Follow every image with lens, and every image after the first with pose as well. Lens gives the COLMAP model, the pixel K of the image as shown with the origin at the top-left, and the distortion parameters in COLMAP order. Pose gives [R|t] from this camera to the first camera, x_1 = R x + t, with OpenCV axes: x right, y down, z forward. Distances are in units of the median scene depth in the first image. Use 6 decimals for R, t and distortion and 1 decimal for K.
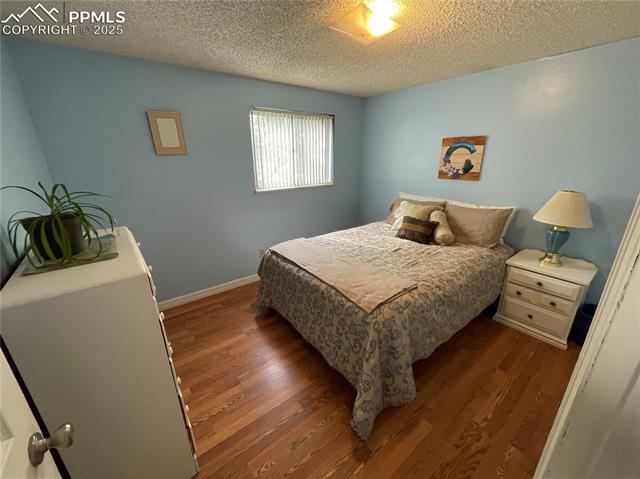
lens RADIAL K [[258.3, 0, 316.4], [0, 258.3, 237.9], [0, 0, 1]] dist [-0.001746, -0.000815]
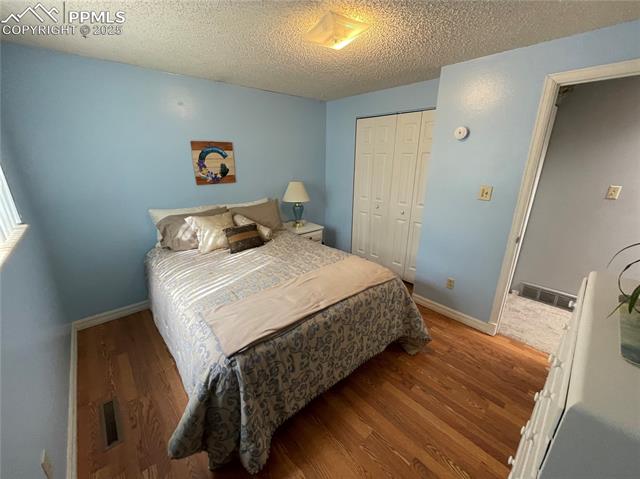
lens RADIAL K [[258.3, 0, 316.1], [0, 258.3, 242.8], [0, 0, 1]] dist [-0.001746, -0.000815]
pose [[-0.057201, -0.309915, 0.949042, -0.559160], [0.307122, 0.899039, 0.312097, -0.235945], [-0.949950, 0.309324, 0.043756, 0.723975]]
